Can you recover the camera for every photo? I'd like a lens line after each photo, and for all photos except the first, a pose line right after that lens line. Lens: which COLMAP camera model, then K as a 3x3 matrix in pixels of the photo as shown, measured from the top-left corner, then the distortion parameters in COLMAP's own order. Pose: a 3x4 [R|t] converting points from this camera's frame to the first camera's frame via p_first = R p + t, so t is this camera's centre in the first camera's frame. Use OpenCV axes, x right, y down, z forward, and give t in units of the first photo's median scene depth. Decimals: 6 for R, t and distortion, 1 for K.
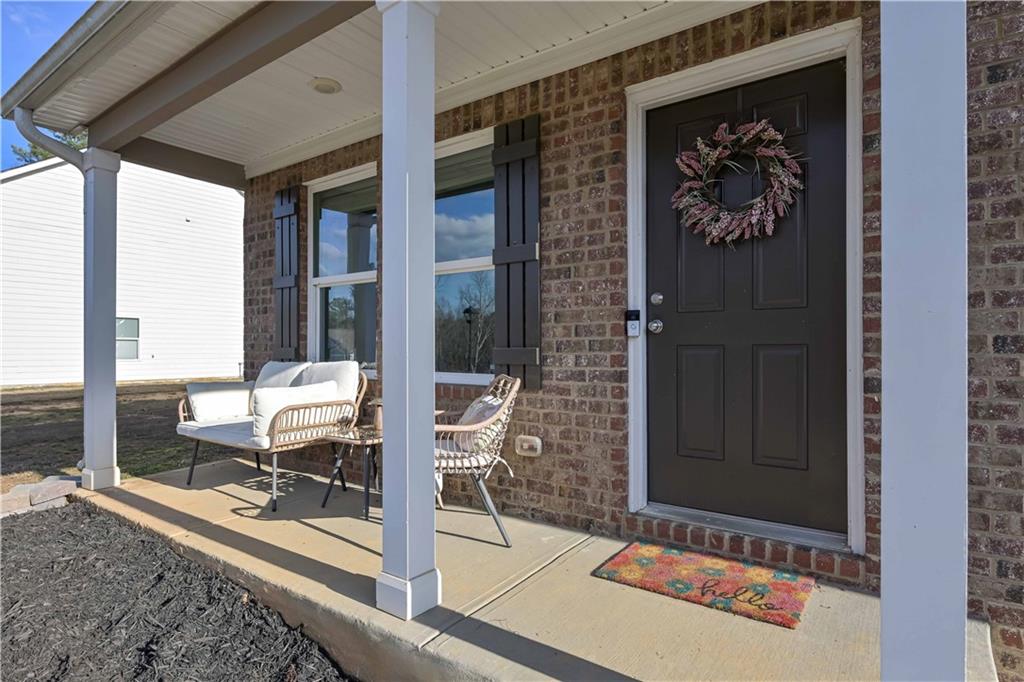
lens RADIAL K [[570.2, 0, 513.0], [0, 570.2, 363.5], [0, 0, 1]] dist [0.000740, 0.000066]
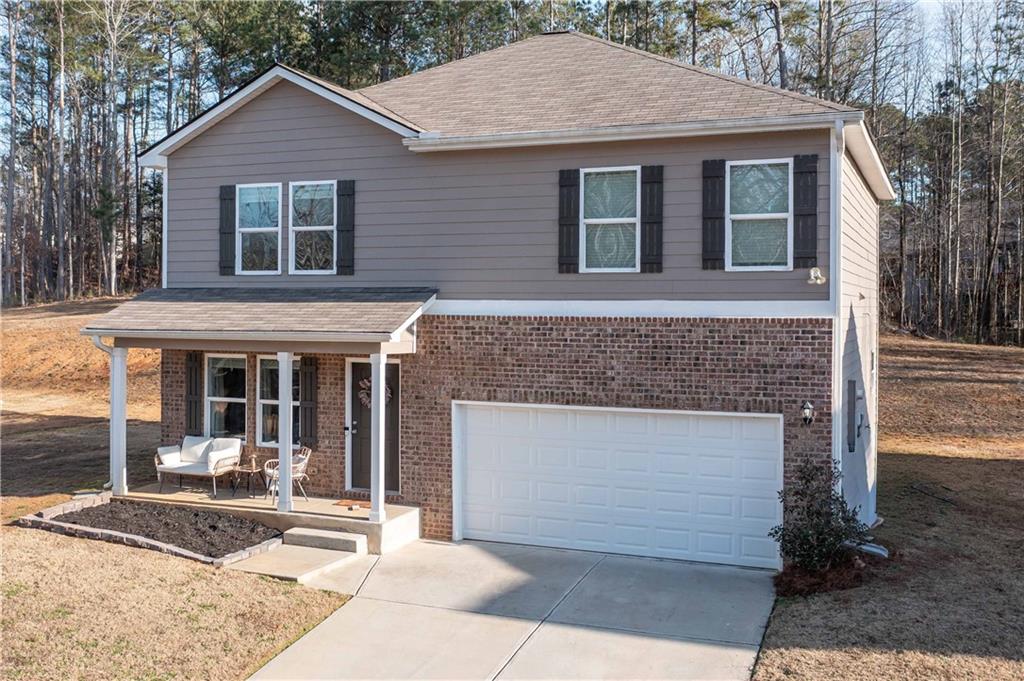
lens RADIAL K [[1041.4, 0, 512.0], [0, 1041.4, 340.5], [0, 0, 1]] dist [0.007670, 0.001643]
pose [[0.967658, 0.004694, 0.252221, -0.361159], [-0.005928, 0.999974, 0.004133, -0.597356], [-0.252195, -0.005494, 0.967661, -4.785581]]
